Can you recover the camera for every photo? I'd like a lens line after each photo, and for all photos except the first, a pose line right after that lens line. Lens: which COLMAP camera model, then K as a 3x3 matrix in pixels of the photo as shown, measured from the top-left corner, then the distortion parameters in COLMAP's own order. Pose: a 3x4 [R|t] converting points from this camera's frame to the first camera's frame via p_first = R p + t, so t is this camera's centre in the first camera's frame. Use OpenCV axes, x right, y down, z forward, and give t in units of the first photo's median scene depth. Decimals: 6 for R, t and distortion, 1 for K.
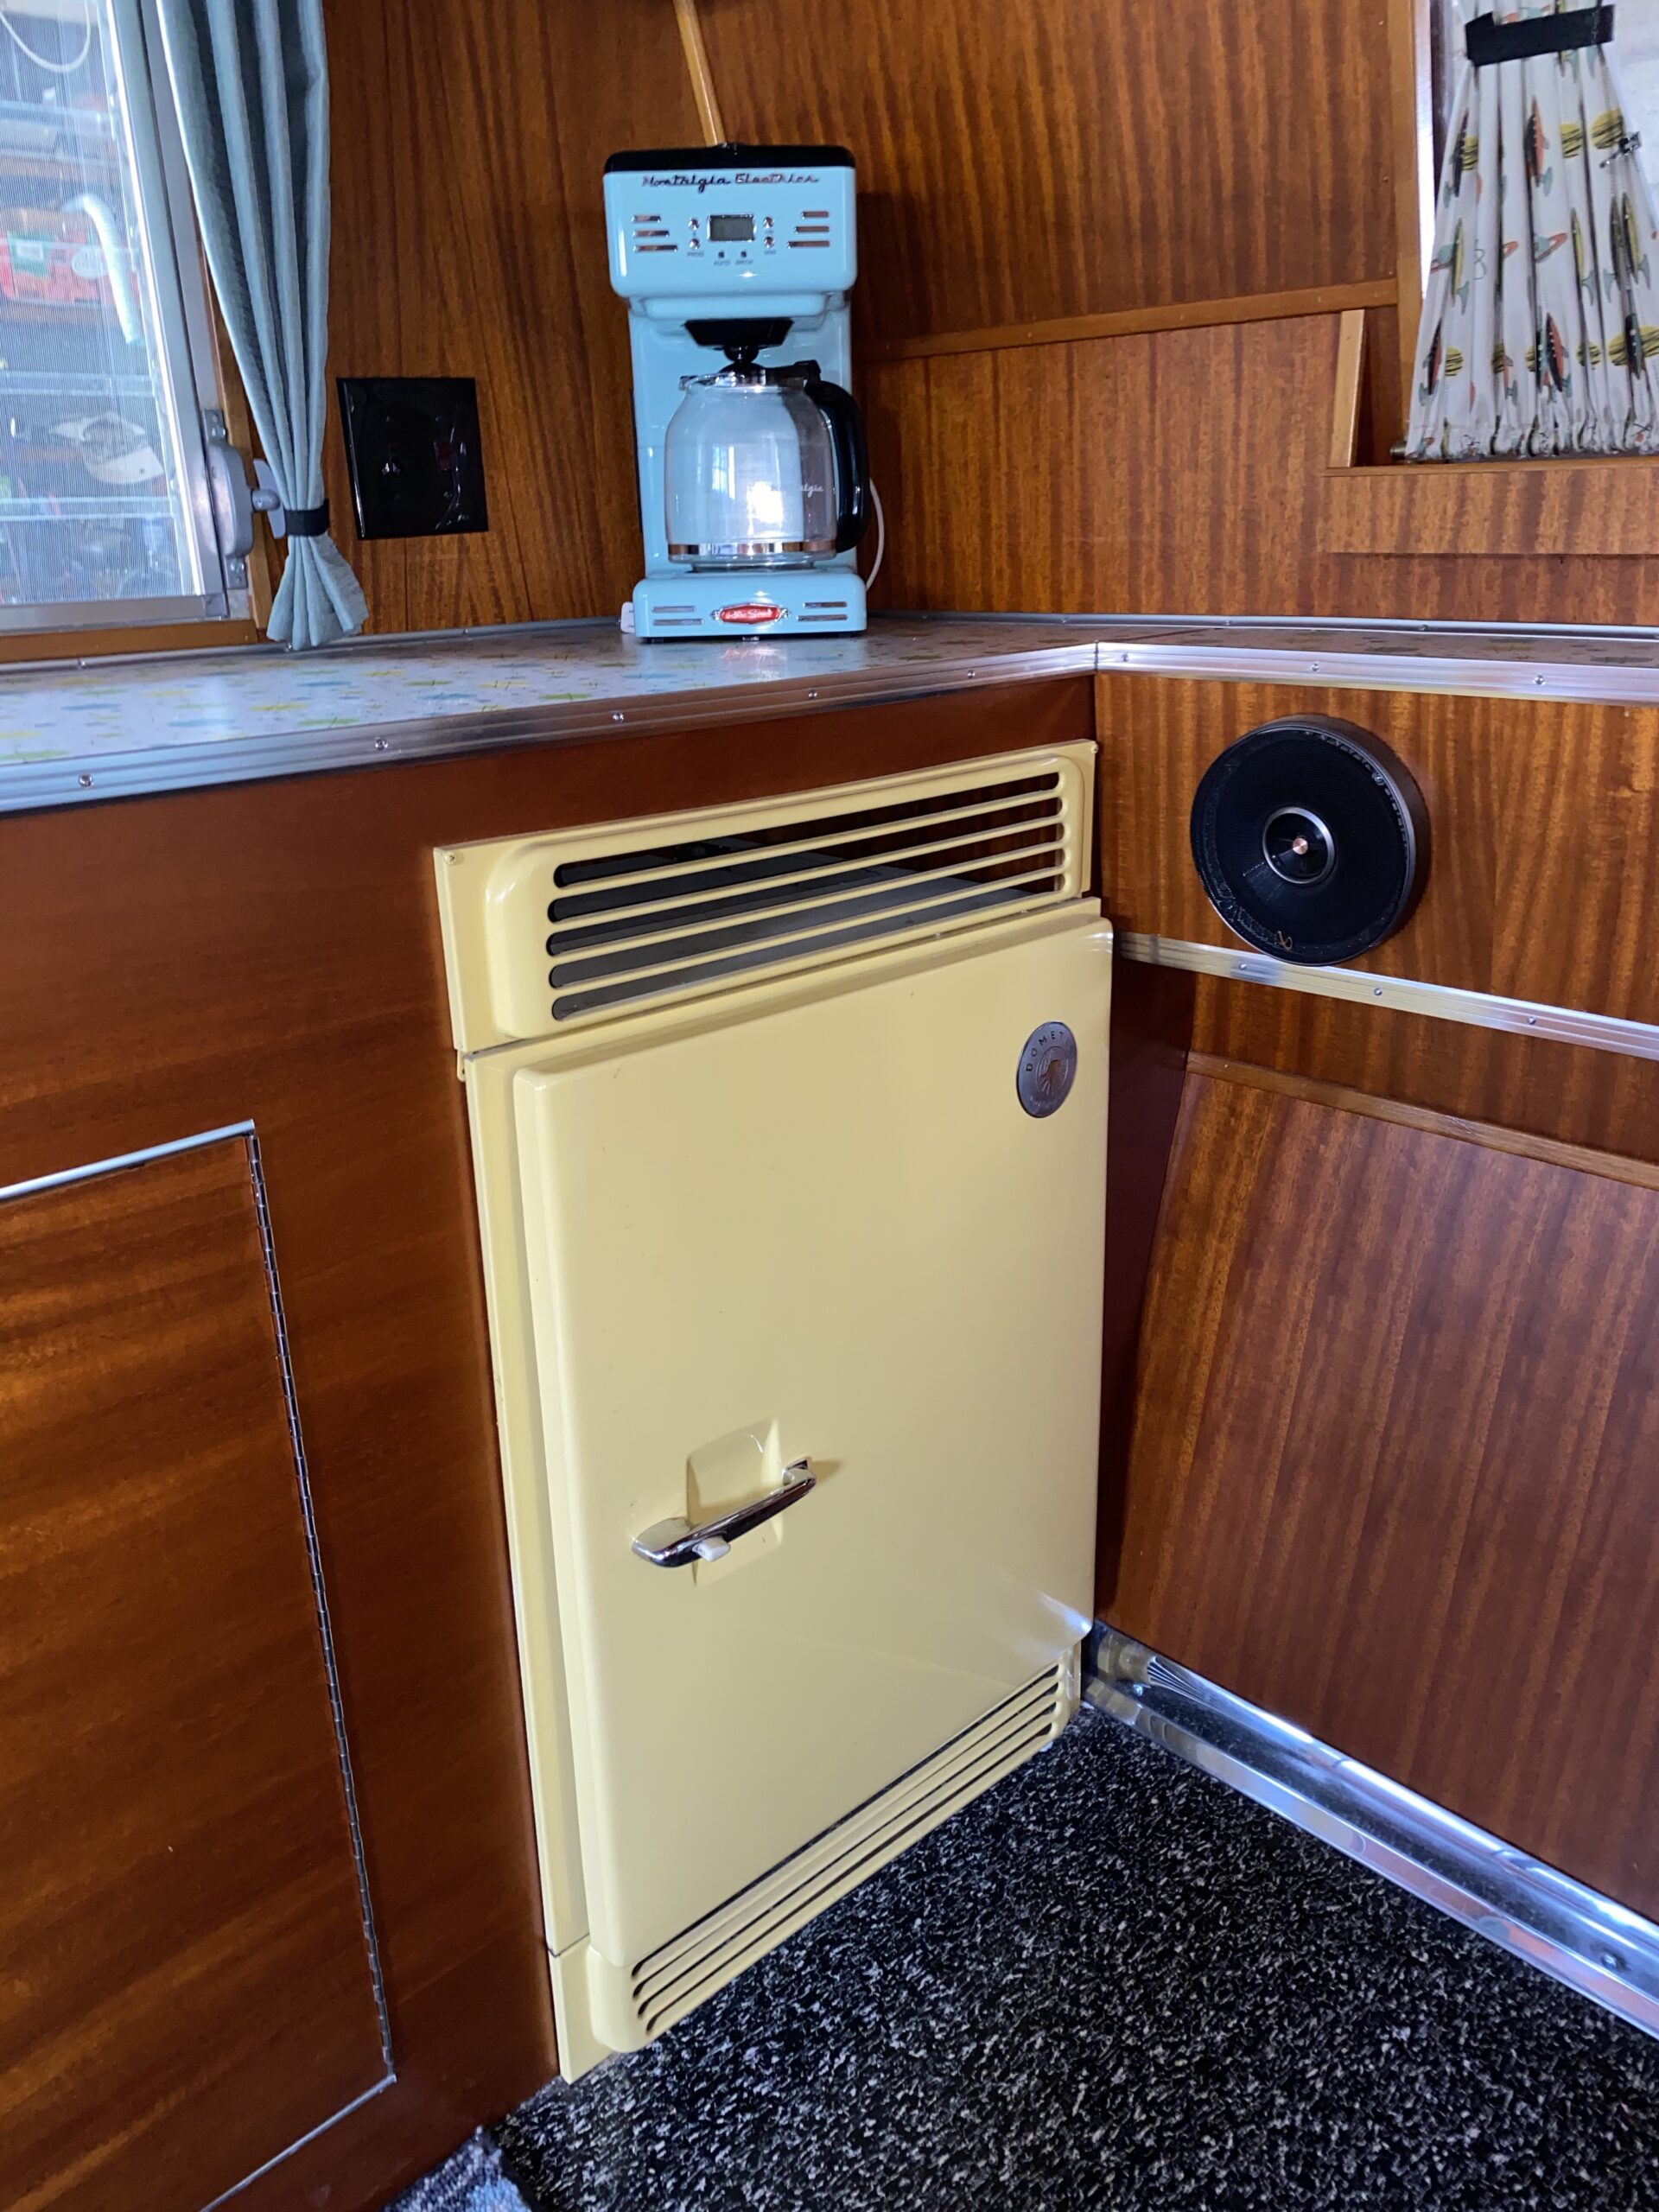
lens RADIAL K [[1685.4, 0, 827.0], [0, 1685.4, 1093.3], [0, 0, 1]] dist [0.036102, -0.032398]
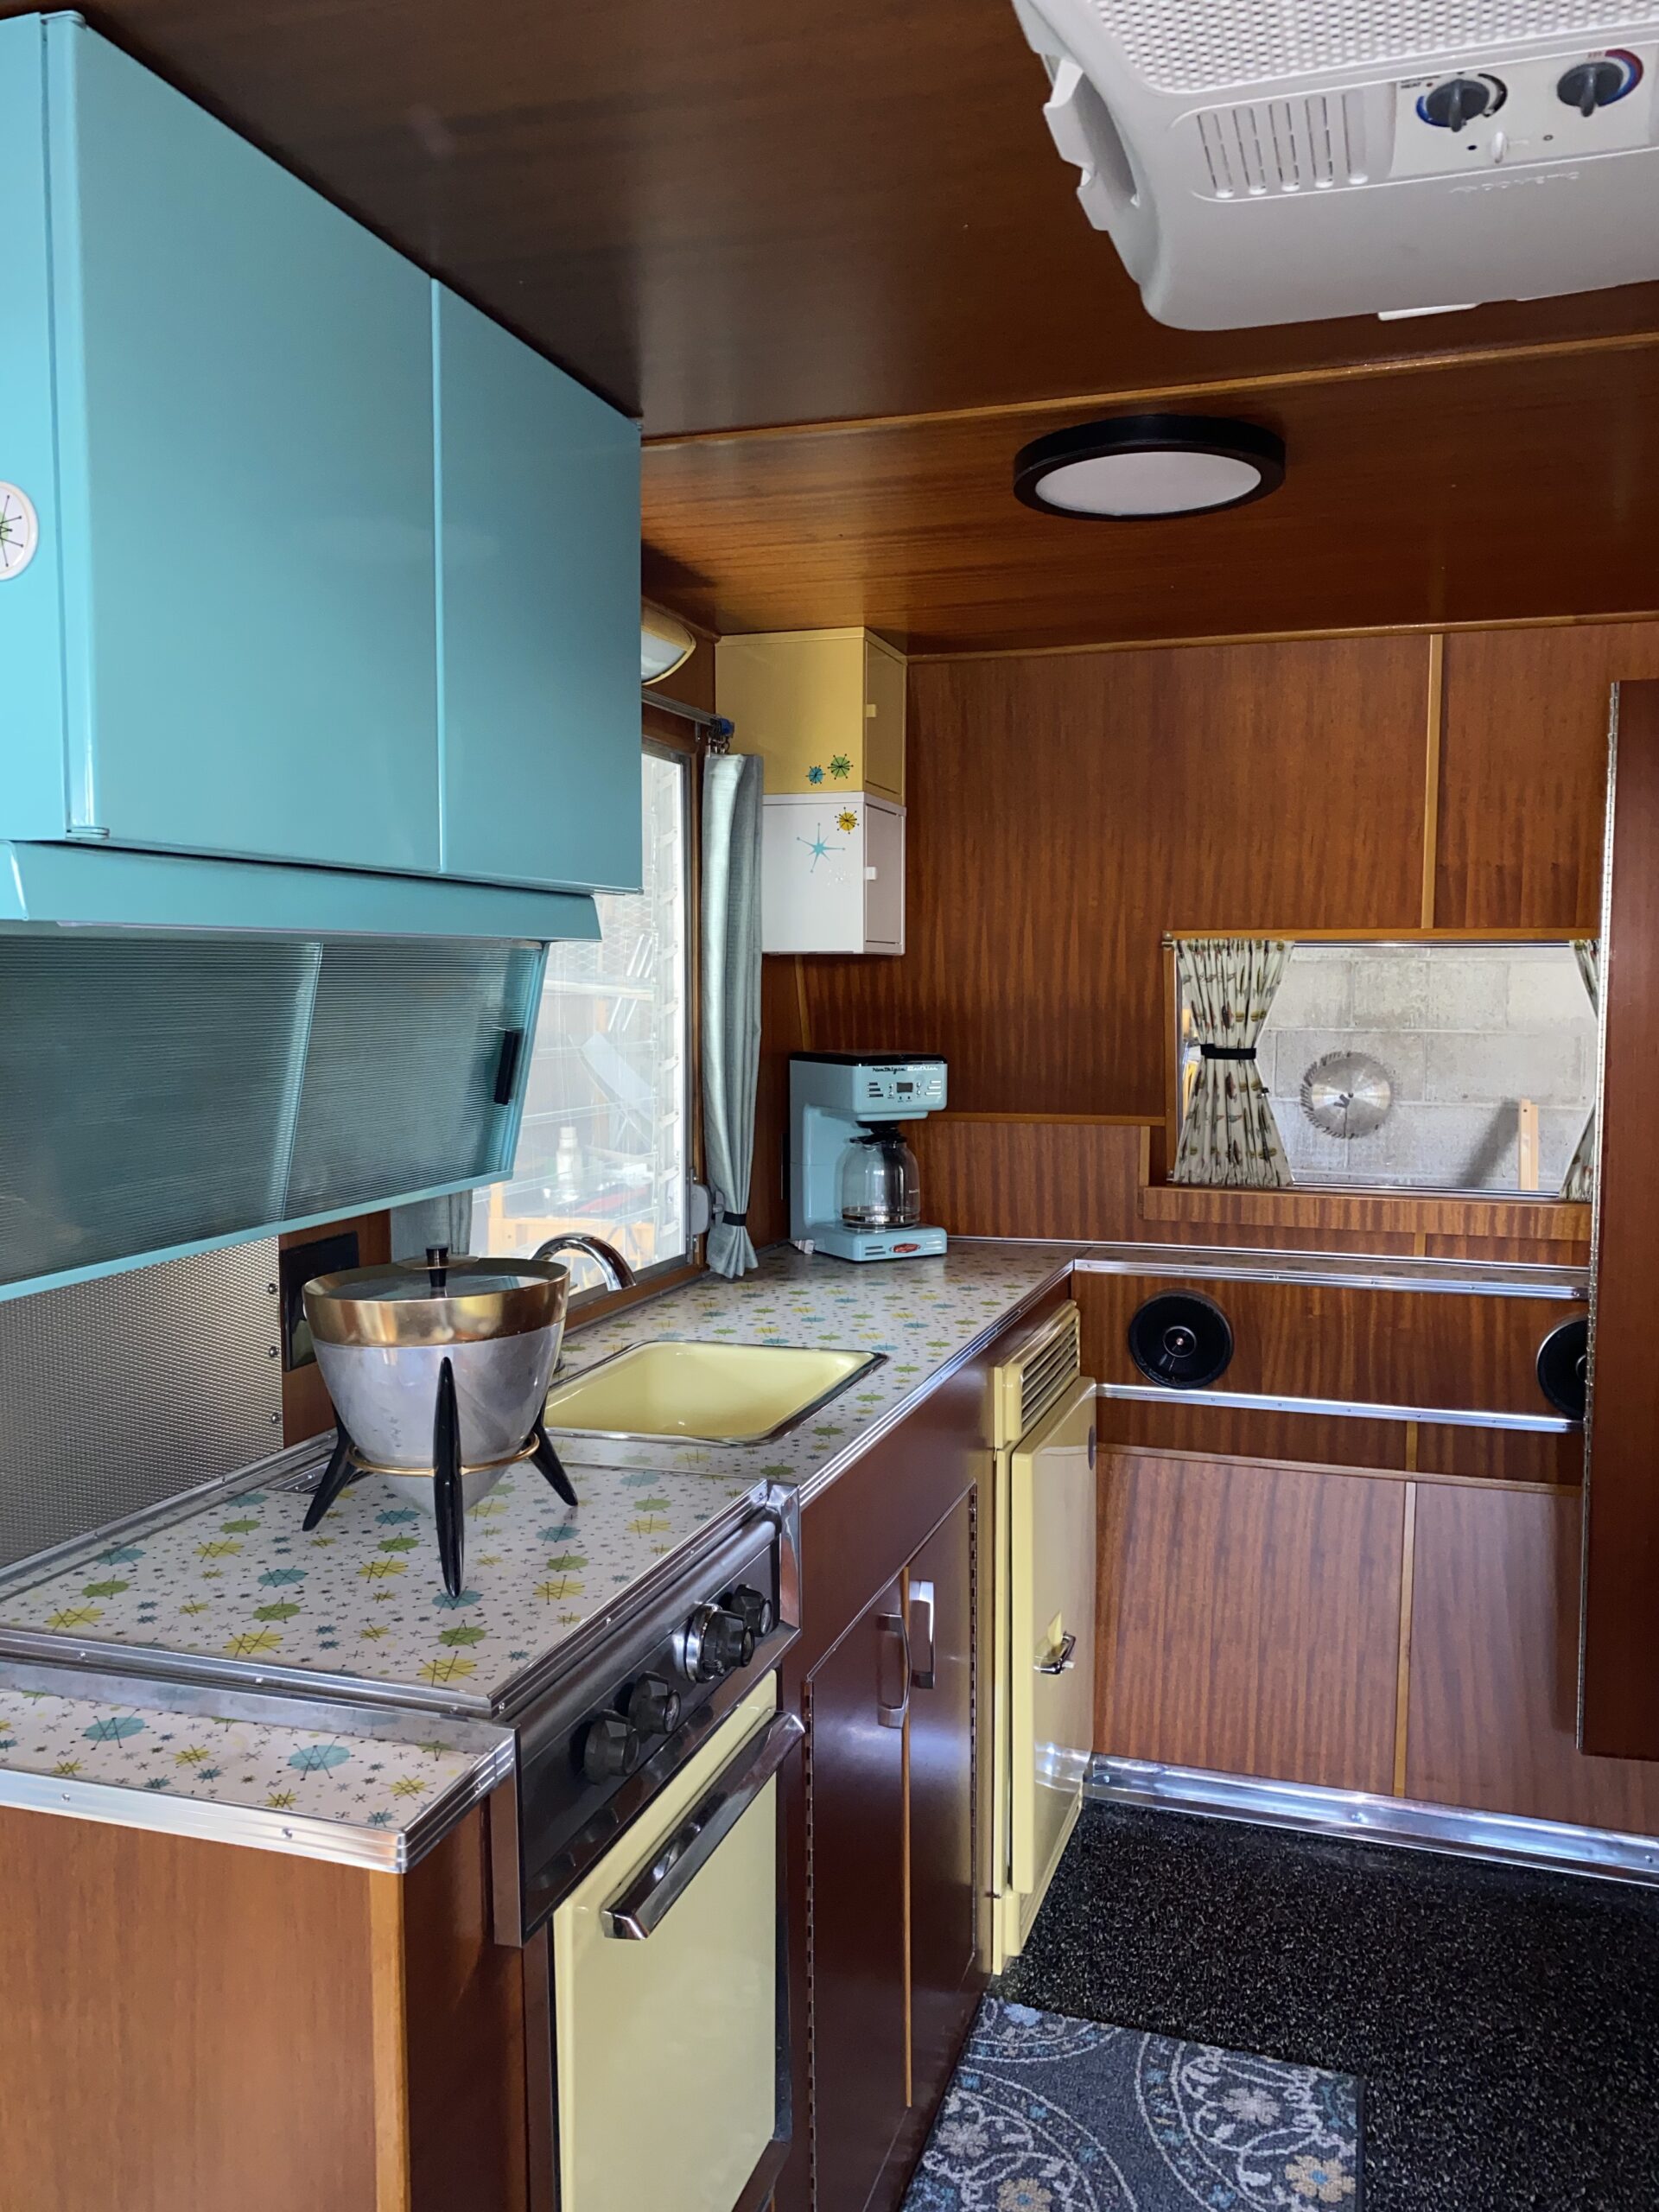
lens RADIAL K [[1685.4, 0, 823.8], [0, 1685.4, 1120.0], [0, 0, 1]] dist [0.036102, -0.032398]
pose [[0.885813, -0.009988, 0.463935, -1.225327], [0.133038, 0.963267, -0.233277, 0.042270], [-0.444563, 0.268361, 0.854603, -0.882615]]
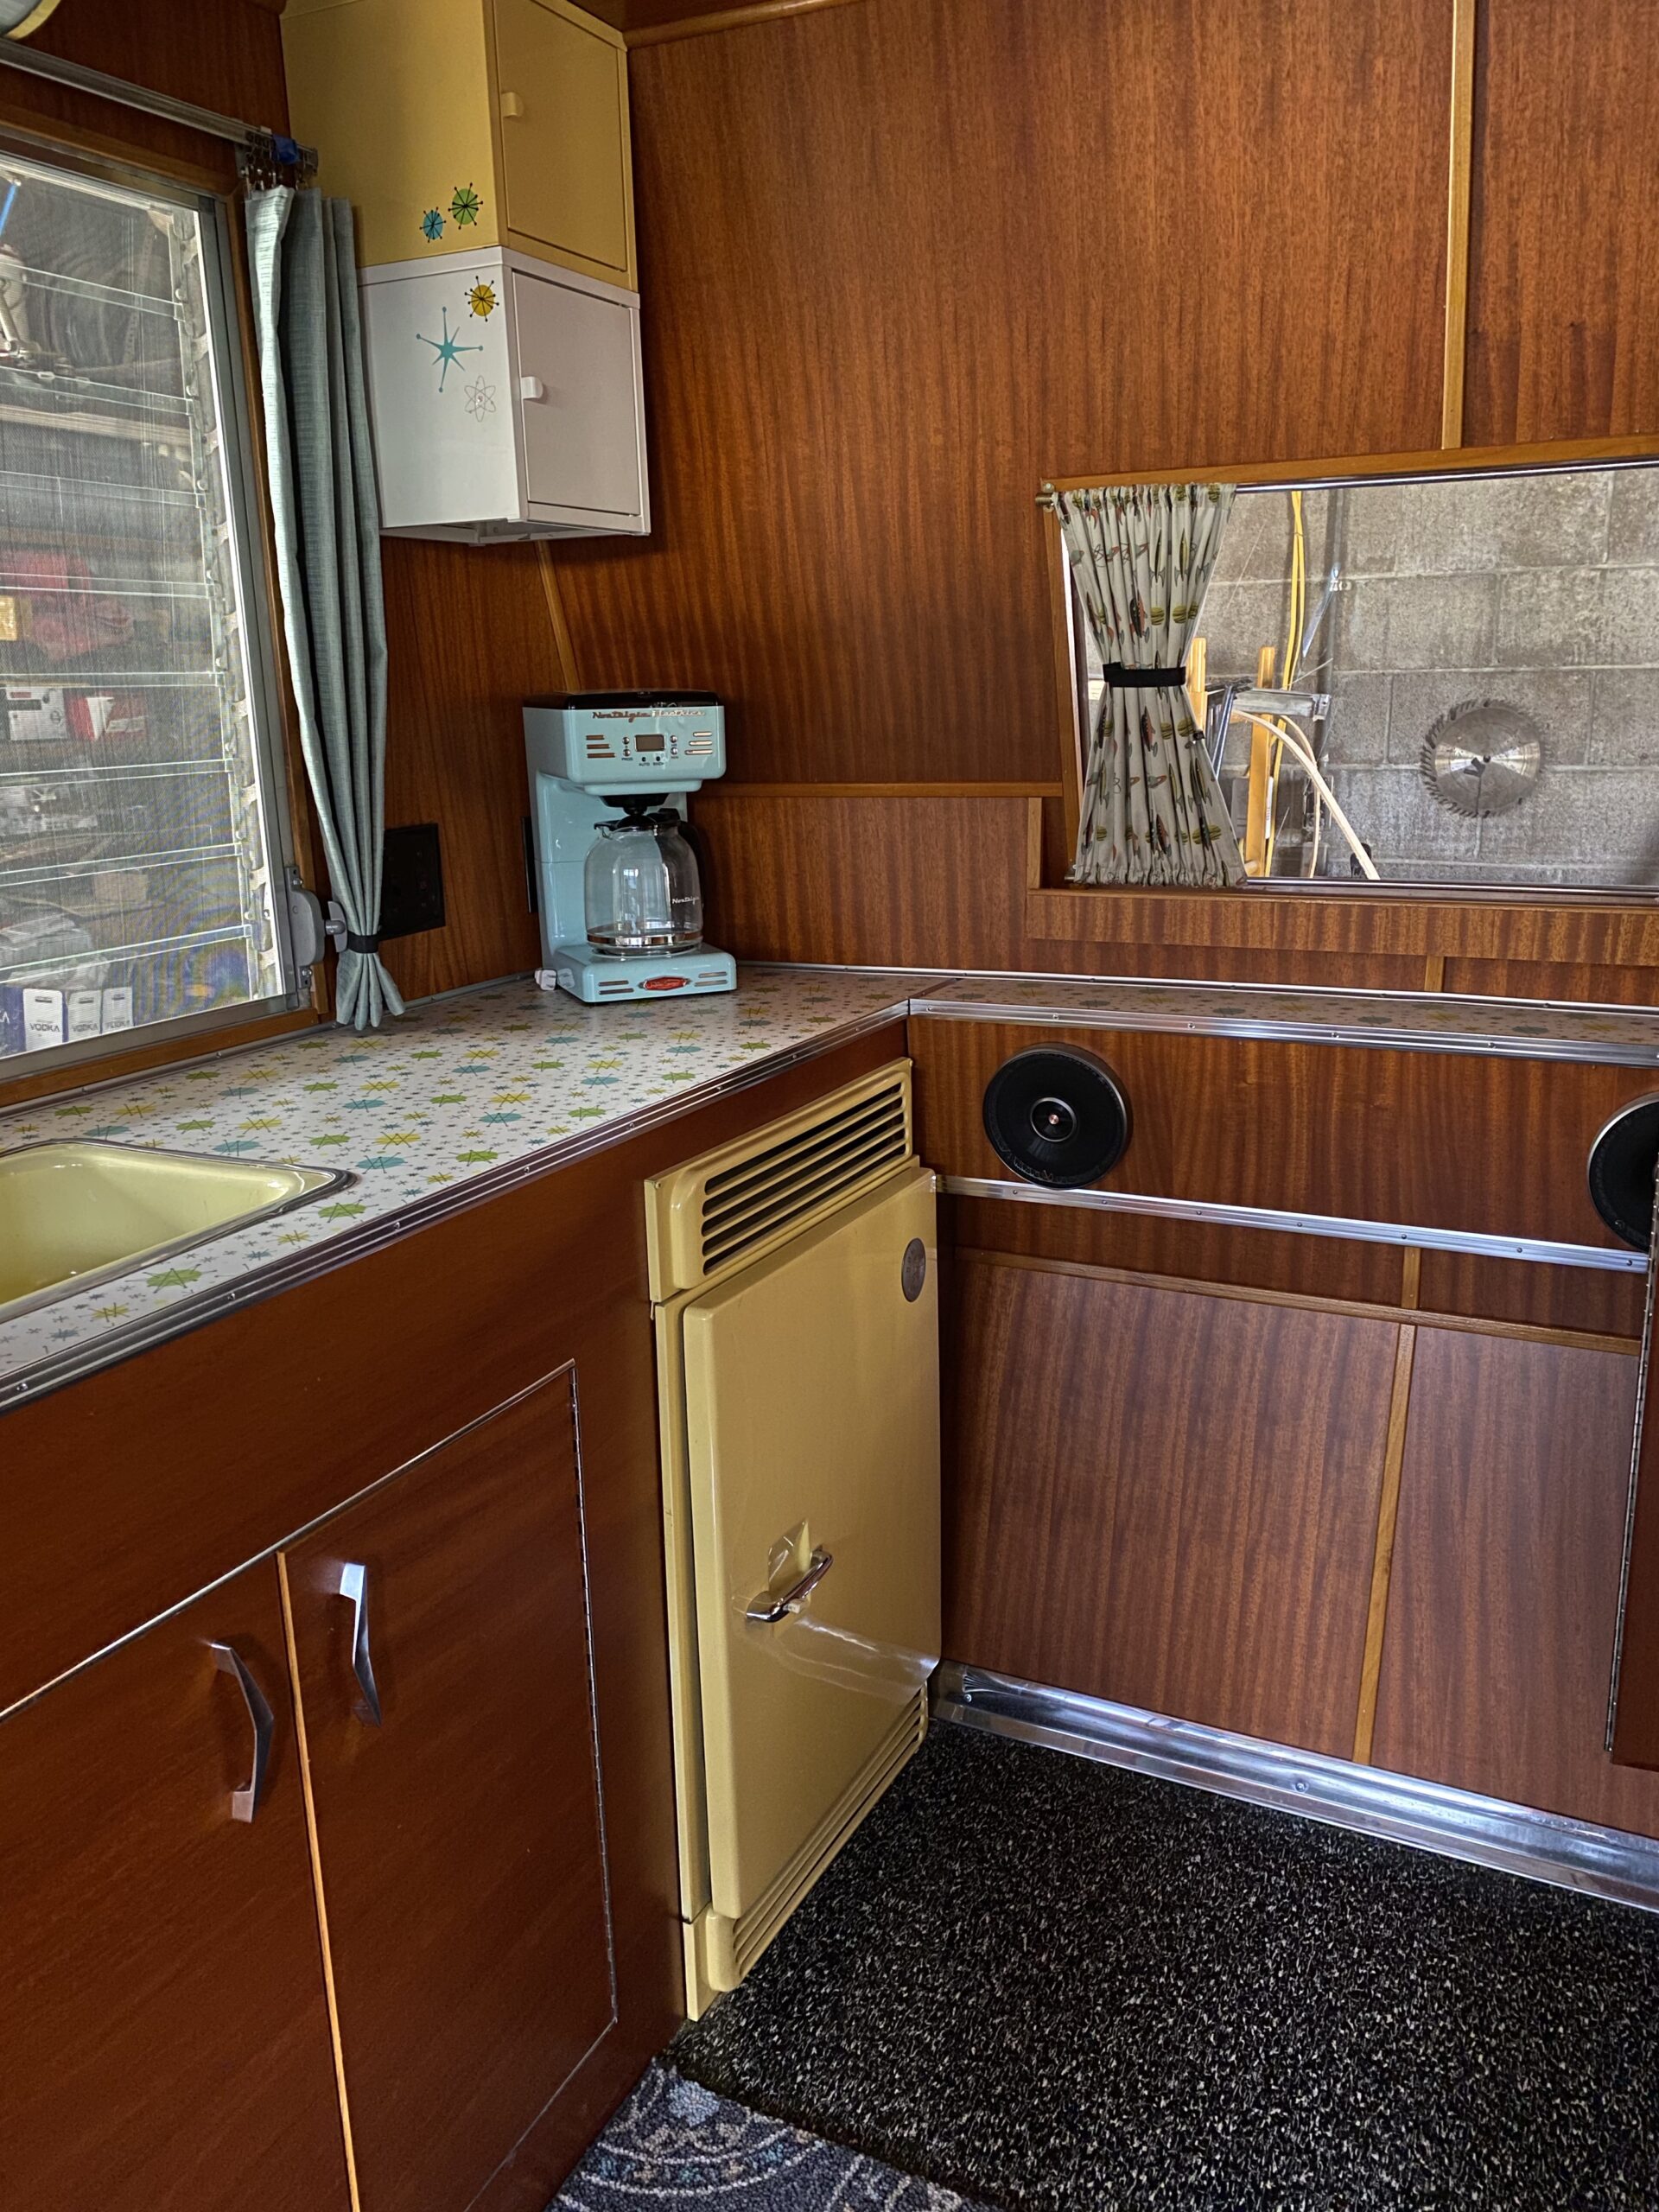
lens RADIAL K [[1685.4, 0, 823.8], [0, 1685.4, 1104.1], [0, 0, 1]] dist [0.036102, -0.032398]
pose [[0.942374, -0.078120, 0.325312, -0.437991], [0.111915, 0.989948, -0.086473, -0.041638], [-0.315287, 0.117897, 0.941644, -0.447877]]
